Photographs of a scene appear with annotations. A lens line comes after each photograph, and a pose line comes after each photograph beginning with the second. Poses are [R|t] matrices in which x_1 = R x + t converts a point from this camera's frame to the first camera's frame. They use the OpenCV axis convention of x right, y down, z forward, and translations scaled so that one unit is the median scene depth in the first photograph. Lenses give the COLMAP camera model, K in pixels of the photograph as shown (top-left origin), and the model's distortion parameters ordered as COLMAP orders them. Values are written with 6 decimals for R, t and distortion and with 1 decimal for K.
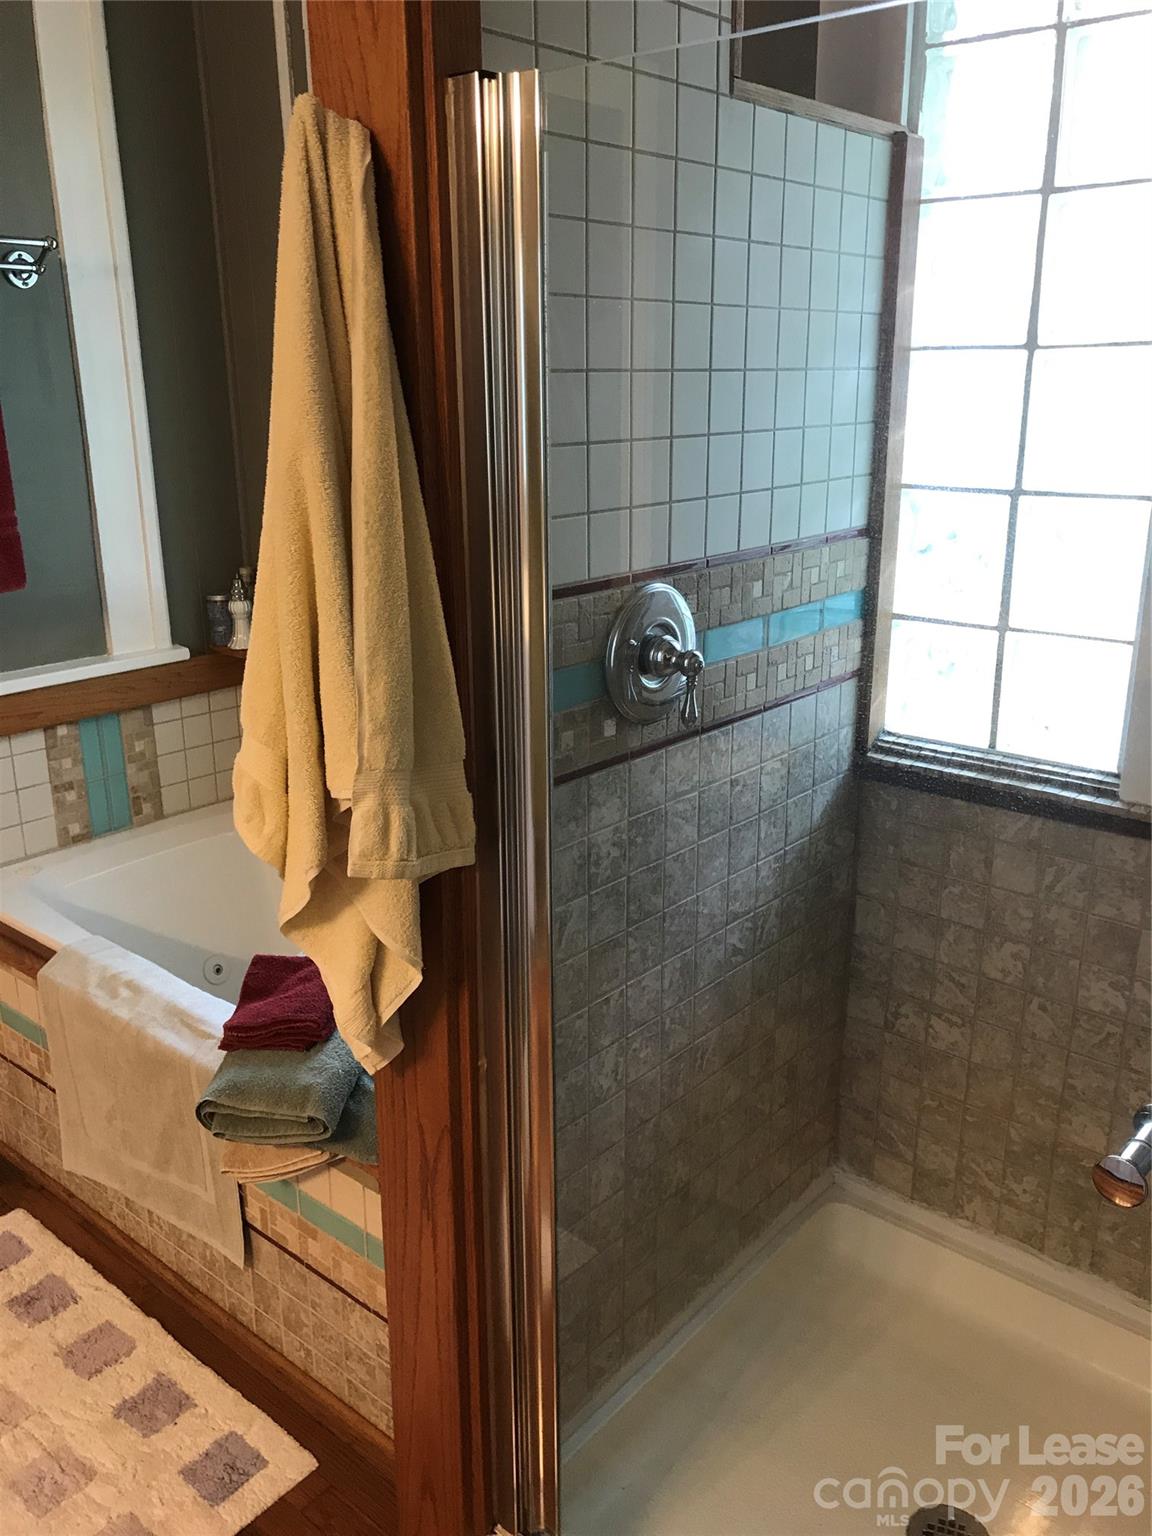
lens RADIAL K [[1253.1, 0, 585.0], [0, 1253.1, 753.3], [0, 0, 1]] dist [0.057928, -0.081185]
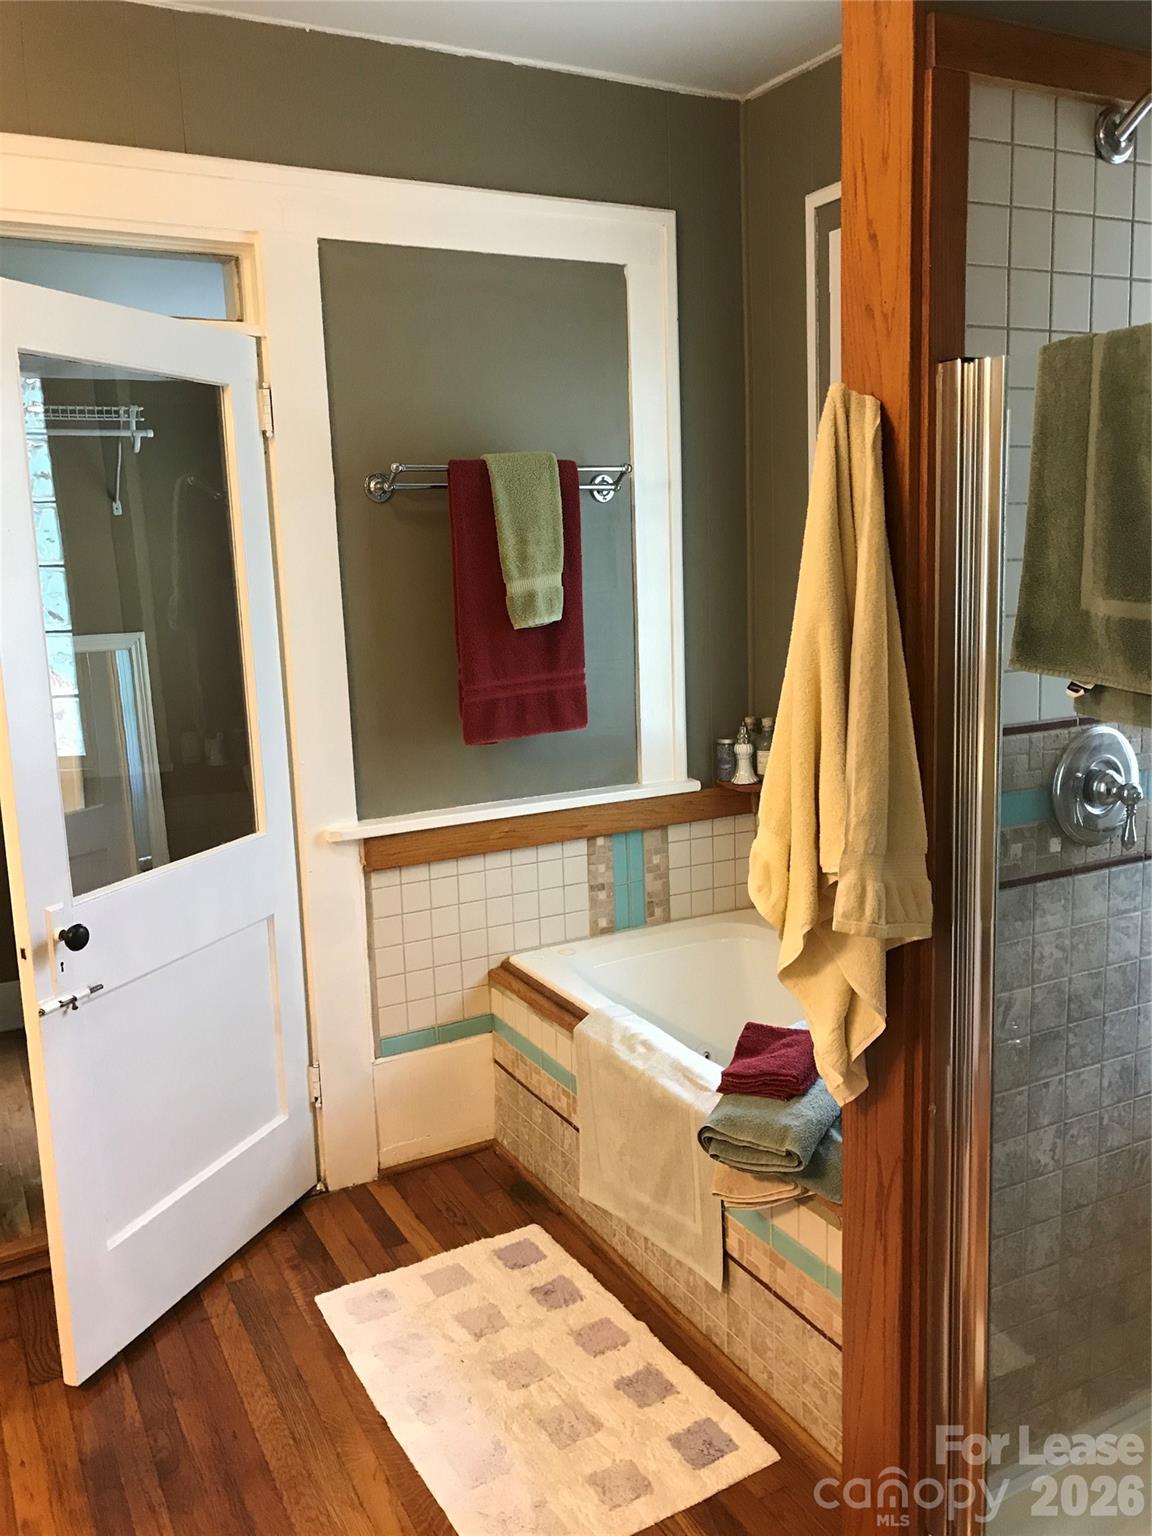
lens RADIAL K [[1253.1, 0, 597.9], [0, 1253.1, 751.1], [0, 0, 1]] dist [0.057928, -0.081185]
pose [[0.933608, 0.032338, -0.356833, 0.032694], [-0.078550, 0.990164, -0.115782, 0.053719], [0.349579, 0.136124, 0.926965, -0.233714]]
